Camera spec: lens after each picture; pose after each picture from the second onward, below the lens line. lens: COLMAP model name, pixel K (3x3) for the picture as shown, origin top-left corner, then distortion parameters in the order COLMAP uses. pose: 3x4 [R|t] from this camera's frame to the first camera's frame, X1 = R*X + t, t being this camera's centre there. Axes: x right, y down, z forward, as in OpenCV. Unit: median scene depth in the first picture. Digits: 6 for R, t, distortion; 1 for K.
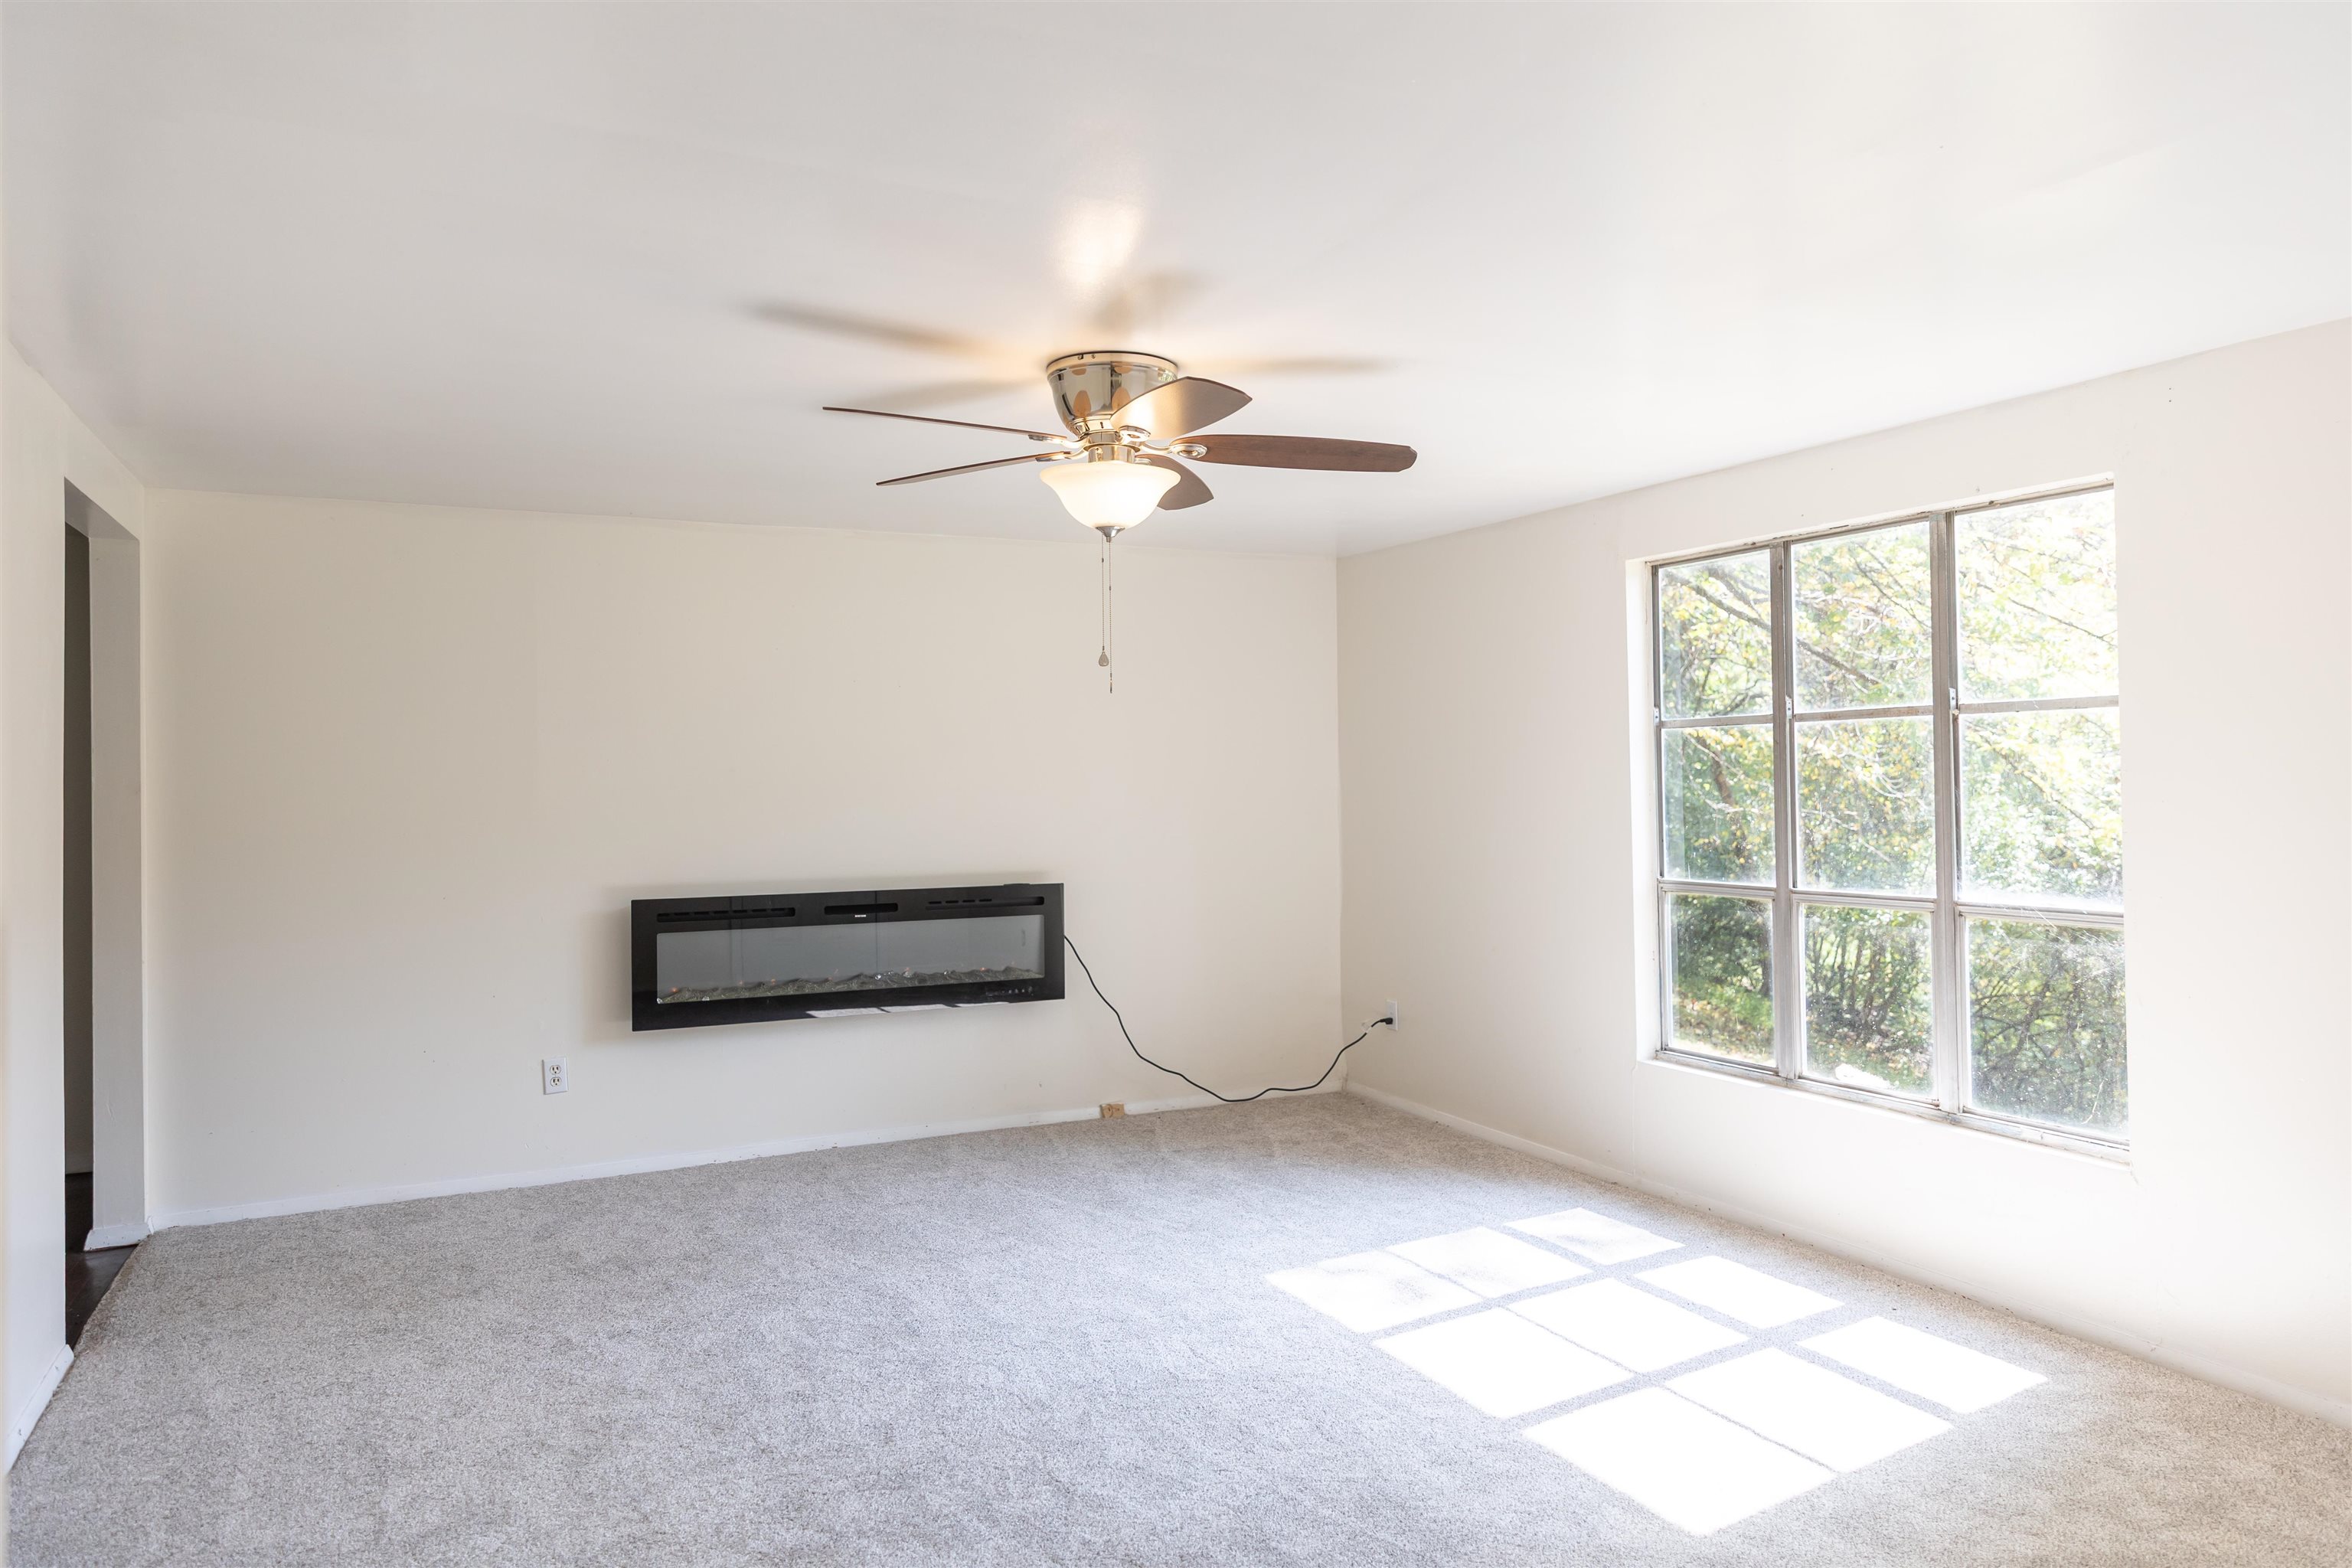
lens RADIAL K [[1567.3, 0, 1176.0], [0, 1567.3, 784.0], [0, 0, 1]] dist [0.003040, -0.000852]
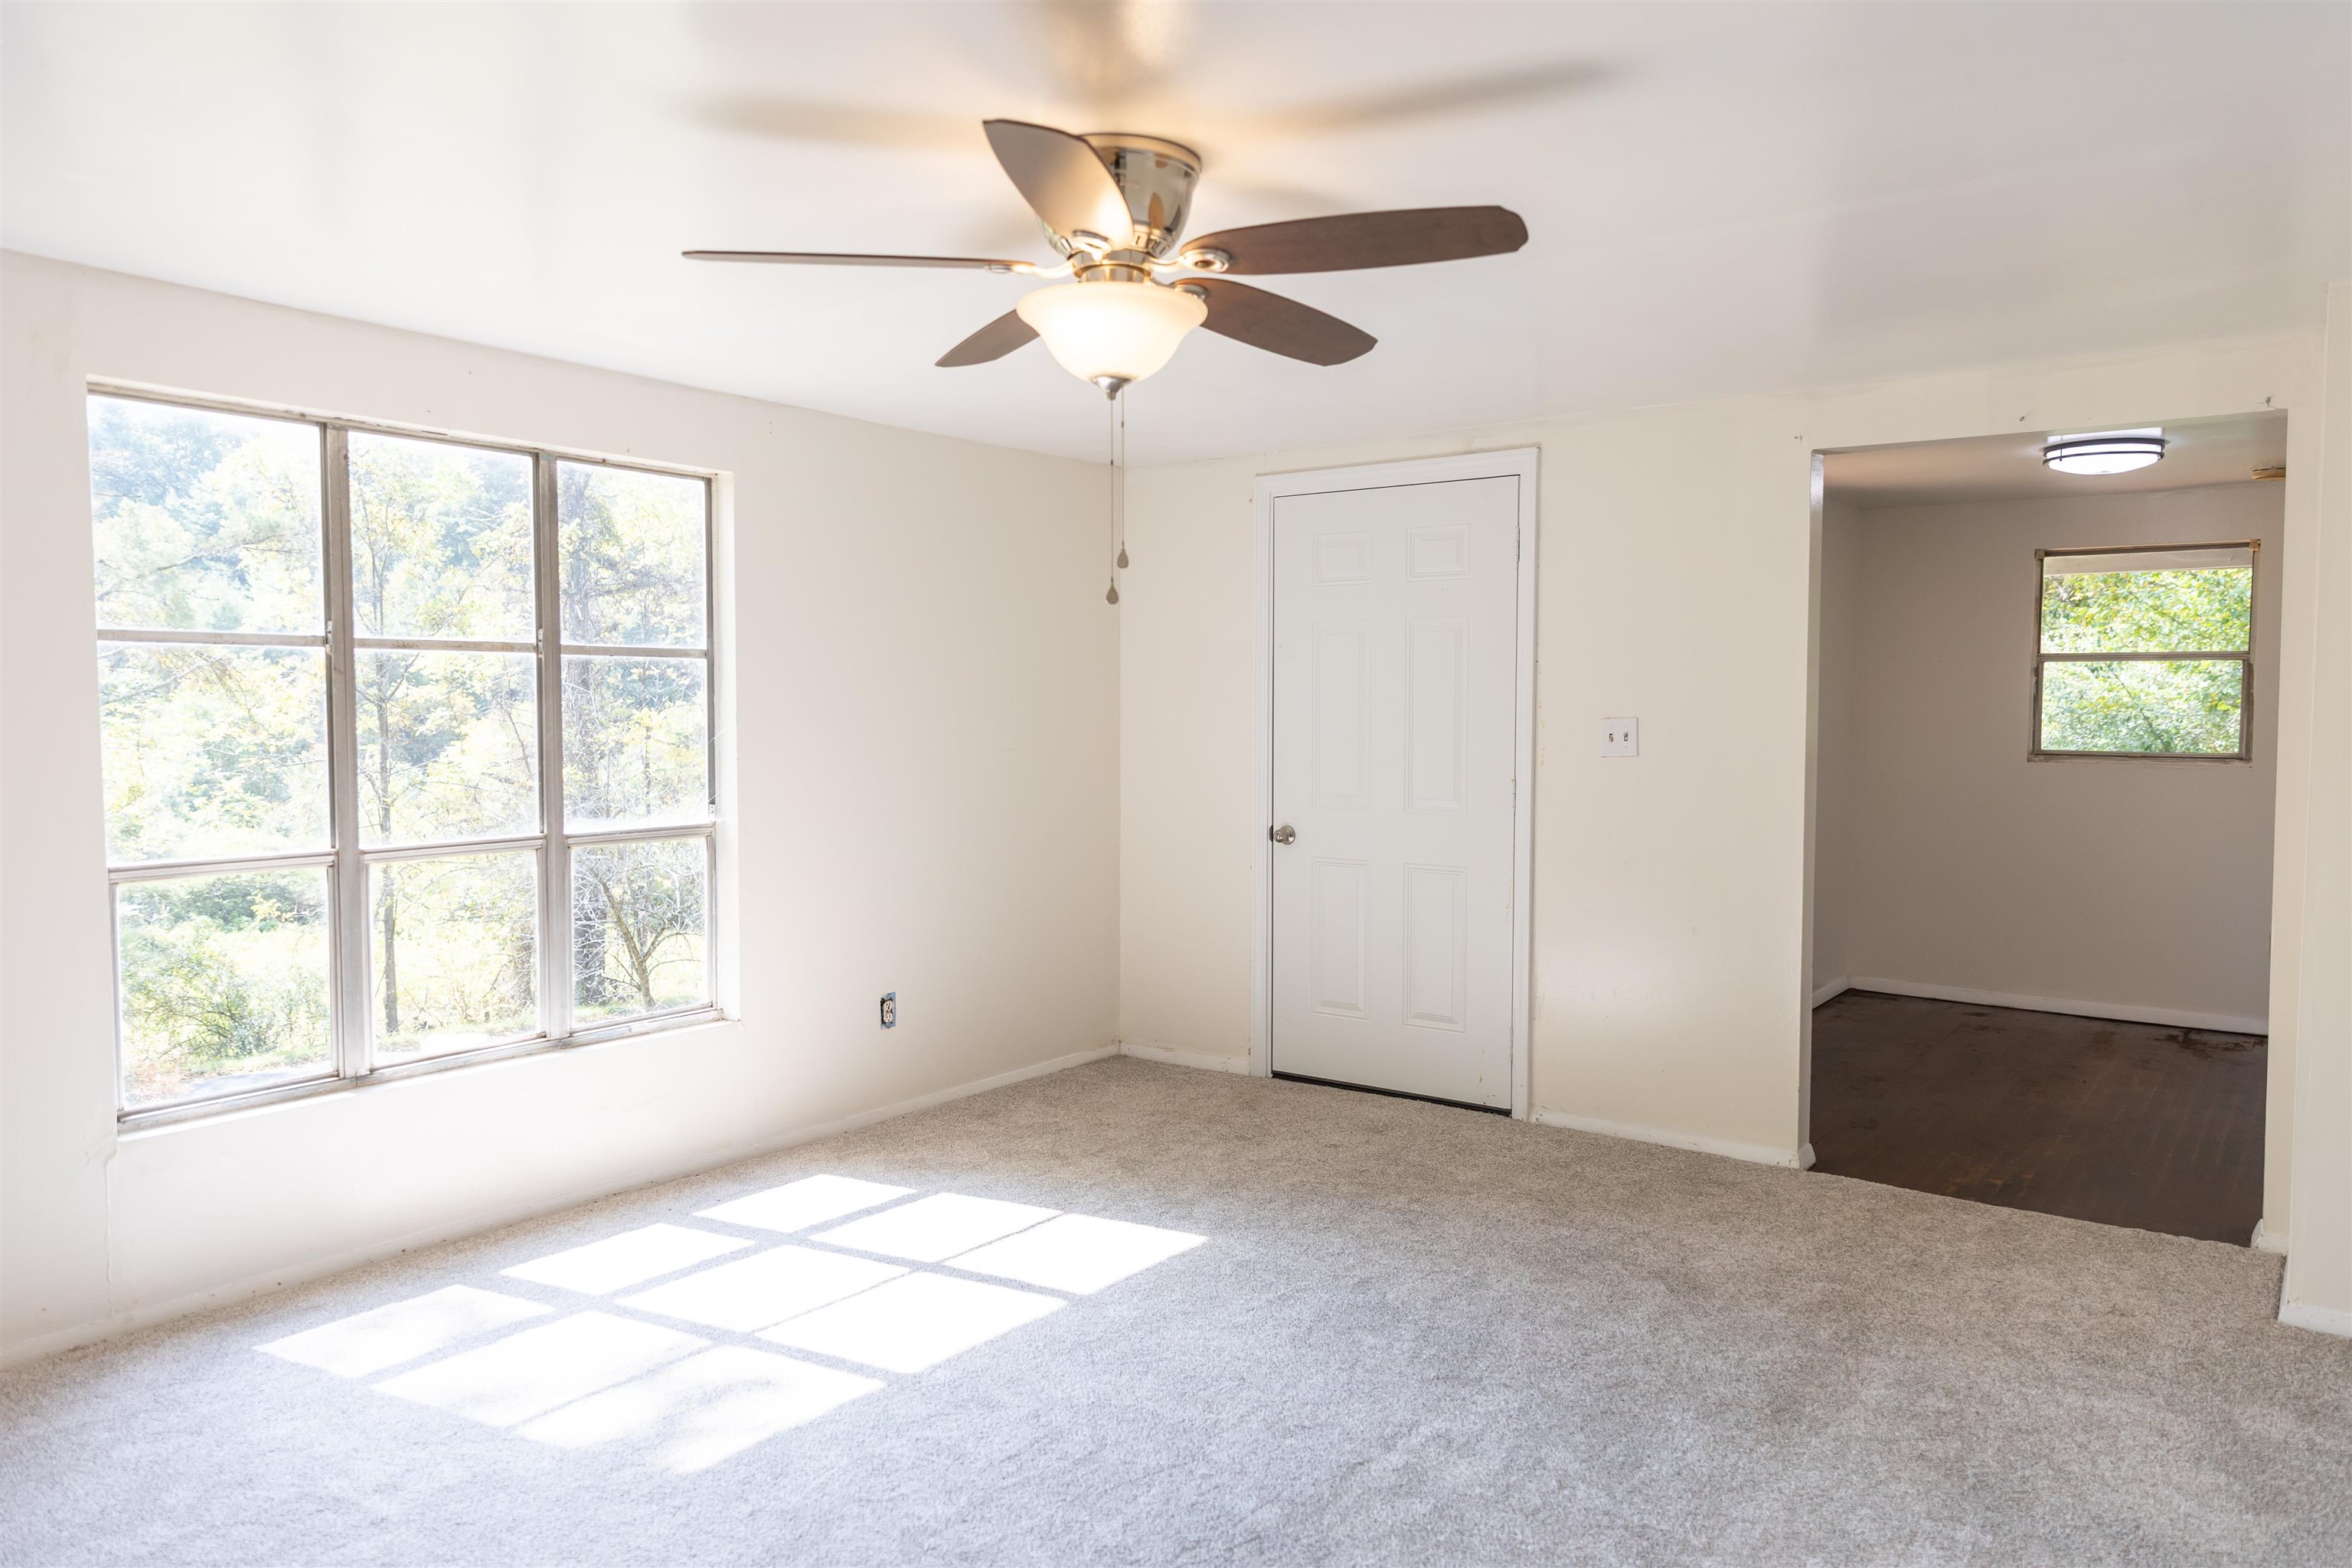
lens RADIAL K [[1567.3, 0, 1176.0], [0, 1567.3, 784.0], [0, 0, 1]] dist [0.003040, -0.000852]
pose [[-0.466802, -0.033071, 0.883743, -0.613623], [0.007103, 0.999128, 0.041141, 0.001573], [-0.884333, 0.025482, -0.466160, 1.133219]]
